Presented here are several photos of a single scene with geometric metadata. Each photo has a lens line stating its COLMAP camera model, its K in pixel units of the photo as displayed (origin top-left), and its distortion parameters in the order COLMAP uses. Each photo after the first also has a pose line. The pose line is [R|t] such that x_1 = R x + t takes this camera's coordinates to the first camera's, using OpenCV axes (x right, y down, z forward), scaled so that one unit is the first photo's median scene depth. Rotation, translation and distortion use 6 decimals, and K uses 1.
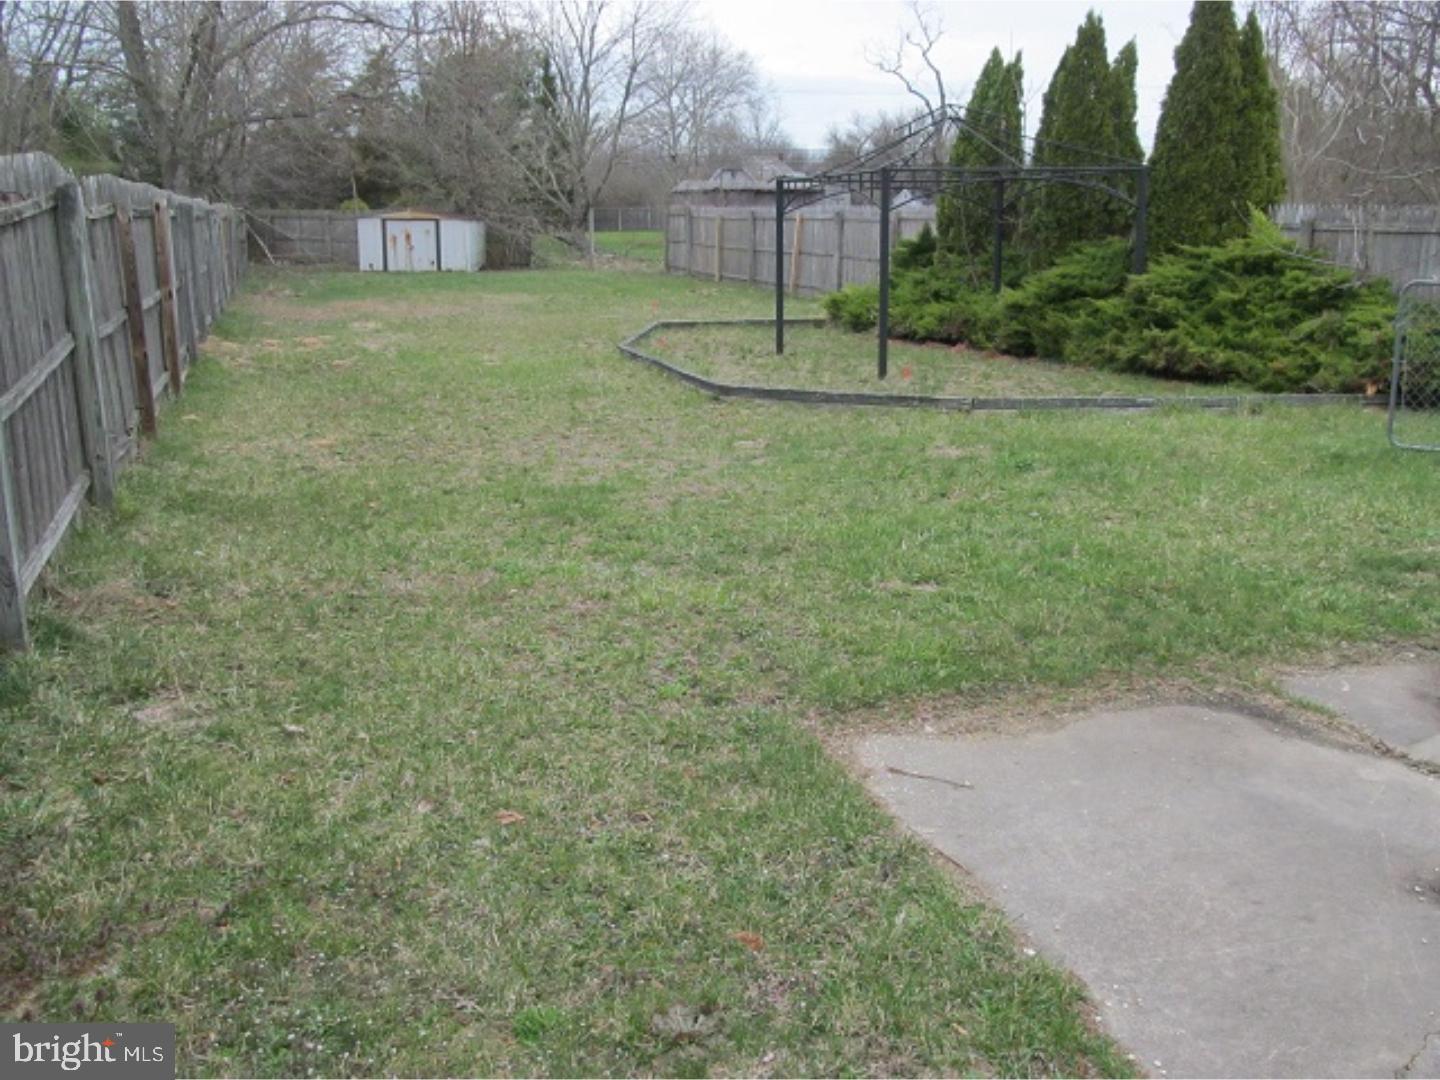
lens RADIAL K [[1298.7, 0, 721.3], [0, 1298.7, 532.5], [0, 0, 1]] dist [-0.039599, -0.001033]
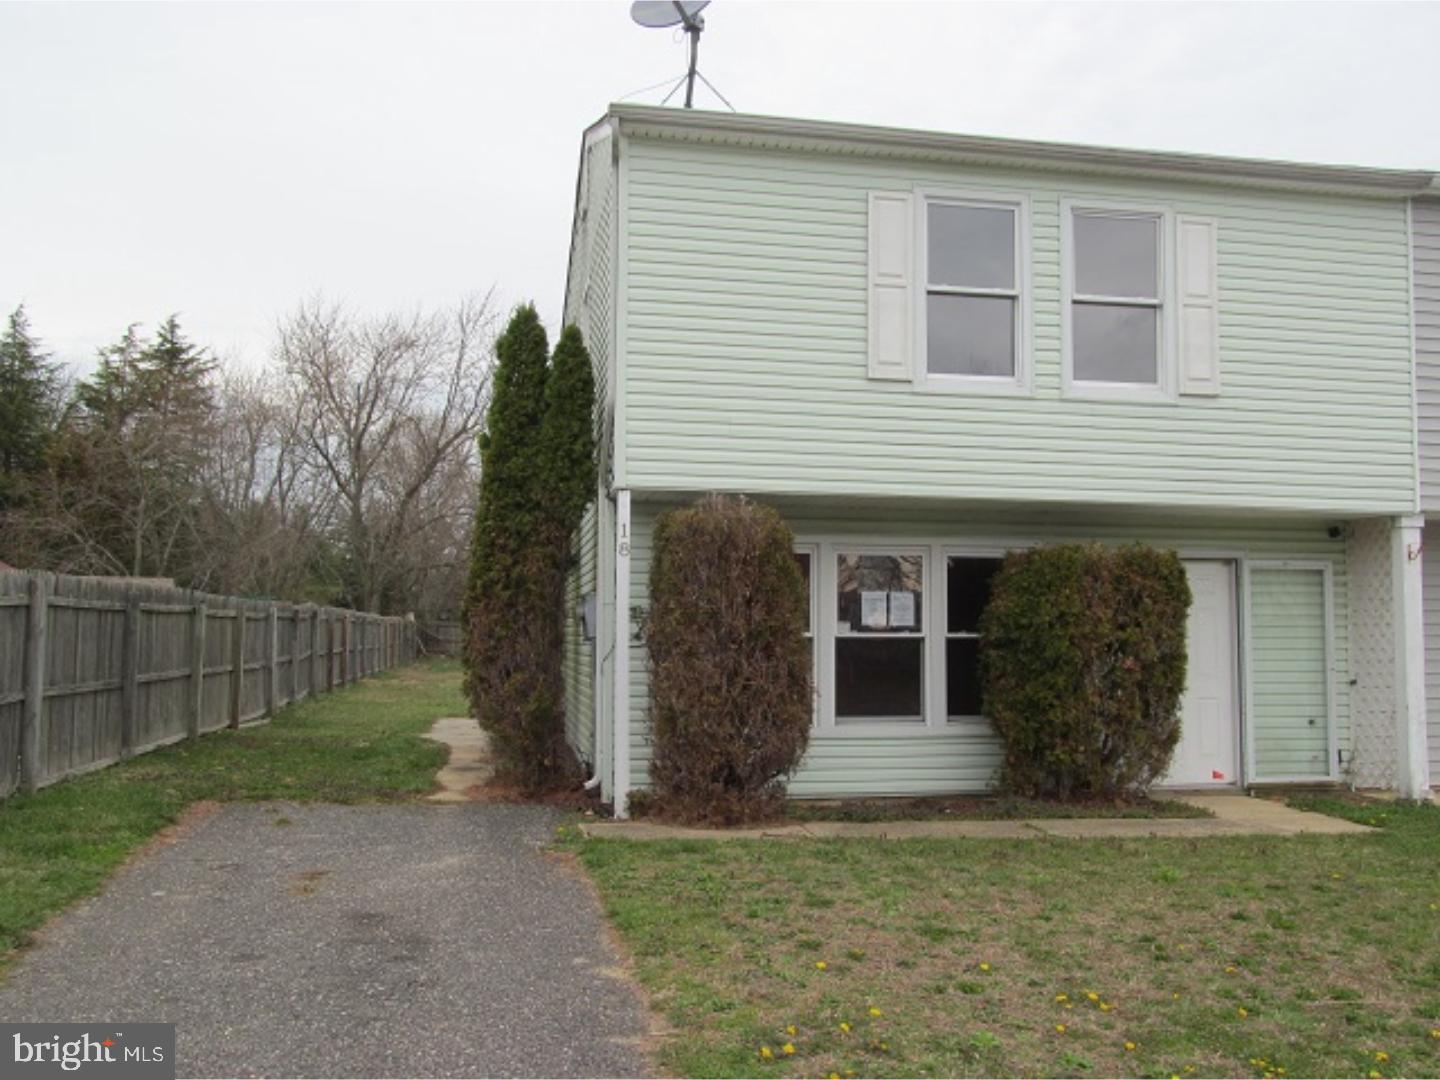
lens RADIAL K [[1298.7, 0, 723.9], [0, 1298.7, 537.5], [0, 0, 1]] dist [-0.039599, -0.001033]
pose [[0.989146, 0.010734, -0.146544, 0.222552], [-0.054849, 0.952214, -0.300467, 0.107648], [0.136316, 0.305244, 0.942467, -0.449119]]
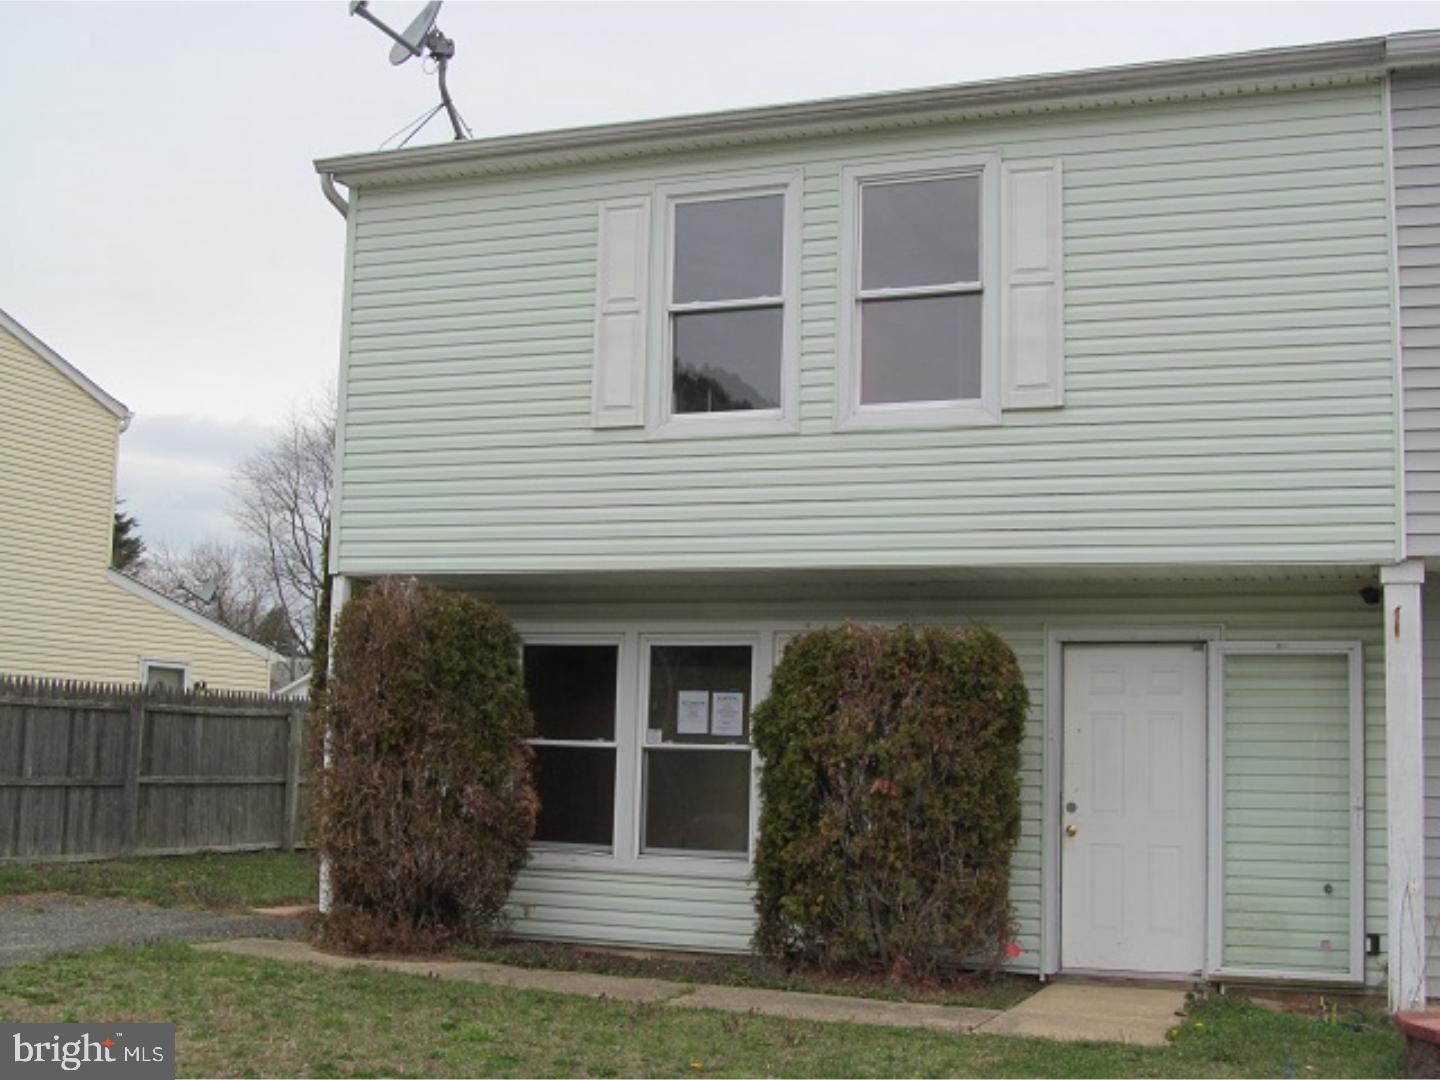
lens RADIAL K [[1718.3, 0, 716.2], [0, 1718.3, 538.8], [0, 0, 1]] dist [-0.135519, 0.000000]
pose [[0.760827, -0.046433, -0.647292, 0.438557], [-0.188495, 0.938623, -0.288888, 0.089756], [0.620977, 0.341806, 0.705377, -0.380571]]
